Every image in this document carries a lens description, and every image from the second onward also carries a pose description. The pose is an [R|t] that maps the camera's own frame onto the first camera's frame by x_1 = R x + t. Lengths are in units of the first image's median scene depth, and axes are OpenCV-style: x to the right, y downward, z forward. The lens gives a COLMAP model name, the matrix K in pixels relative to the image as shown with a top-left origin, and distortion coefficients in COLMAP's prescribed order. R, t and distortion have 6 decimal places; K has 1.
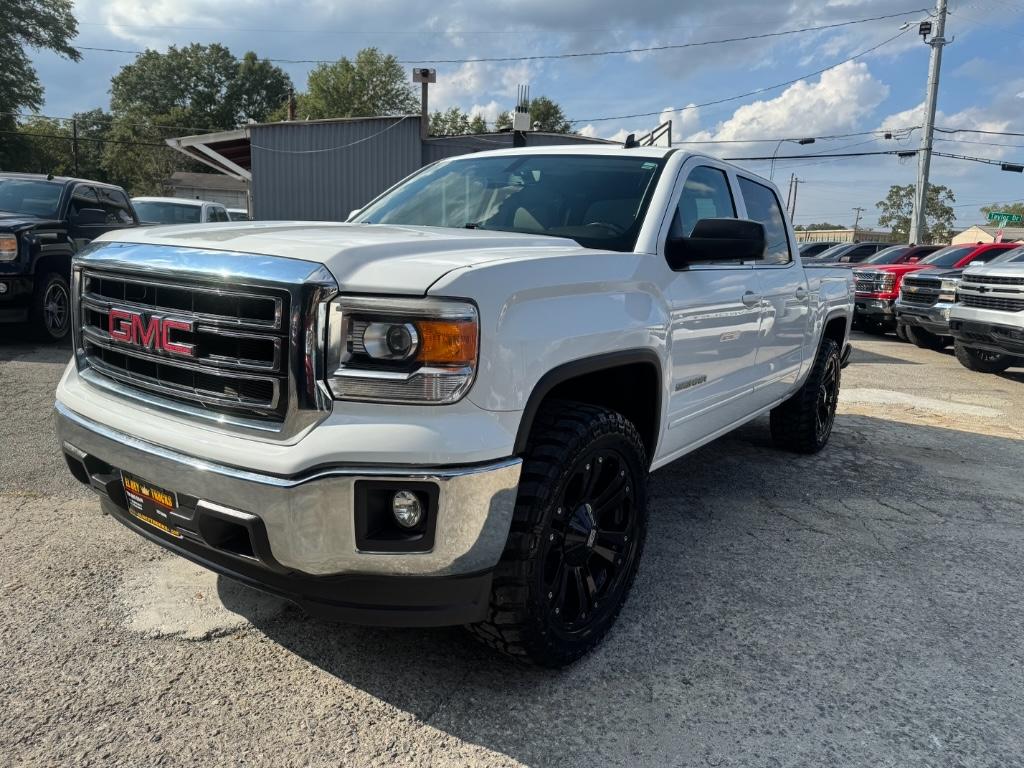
lens RADIAL K [[737.4, 0, 520.5], [0, 737.4, 389.3], [0, 0, 1]] dist [0.023512, -0.028930]
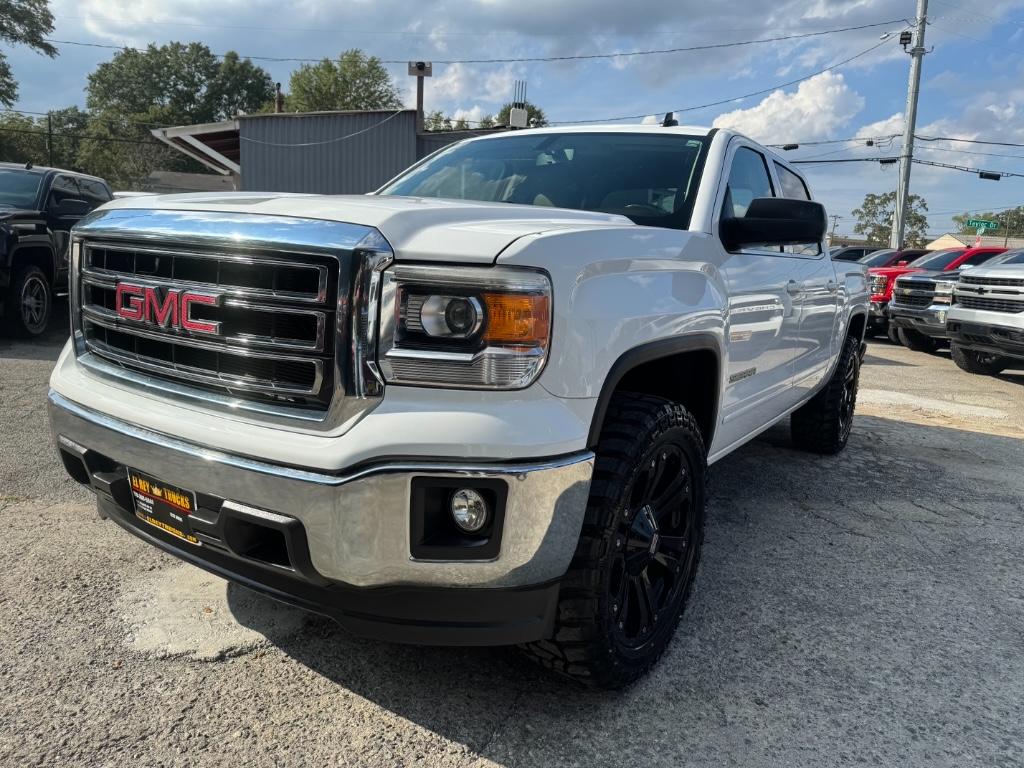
lens RADIAL K [[737.4, 0, 526.3], [0, 737.4, 382.0], [0, 0, 1]] dist [0.023512, -0.028930]
pose [[0.999404, 0.002715, 0.034415, -0.066354], [-0.002180, 0.999876, -0.015575, 0.013810], [-0.034453, 0.015491, 0.999286, 0.072090]]
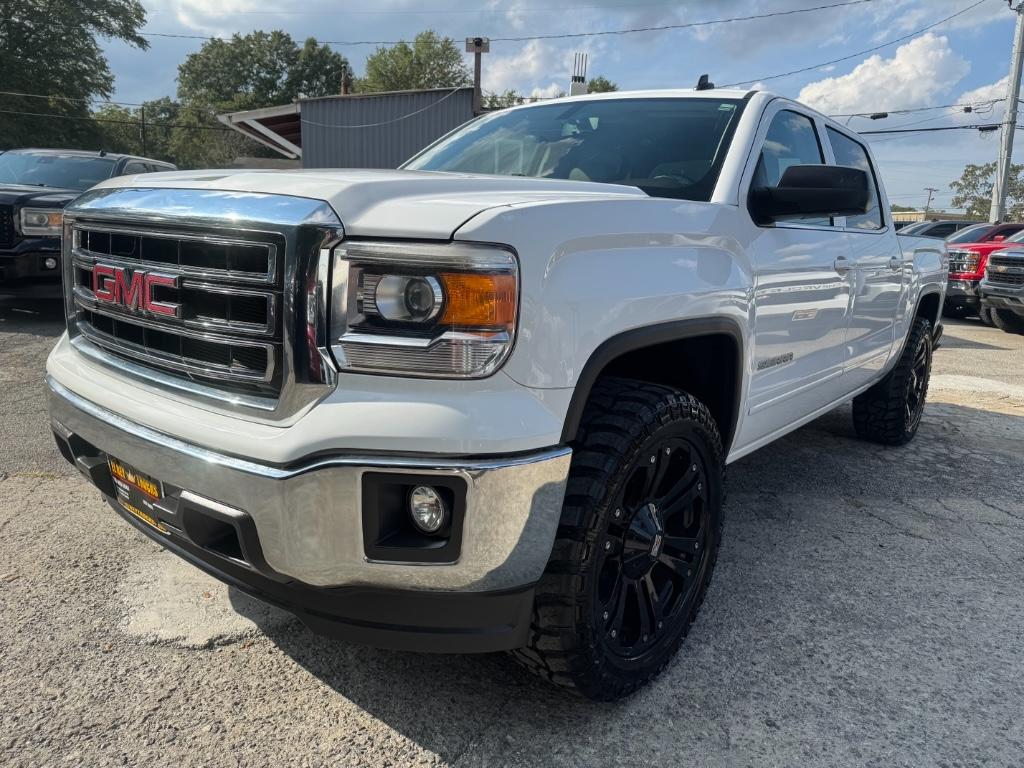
lens RADIAL K [[737.4, 0, 519.4], [0, 737.4, 380.9], [0, 0, 1]] dist [0.023512, -0.028930]
pose [[0.997200, 0.011680, -0.073860, 0.001825], [-0.010978, 0.999891, 0.009895, 0.008008], [0.073968, -0.009057, 0.997219, 0.118838]]
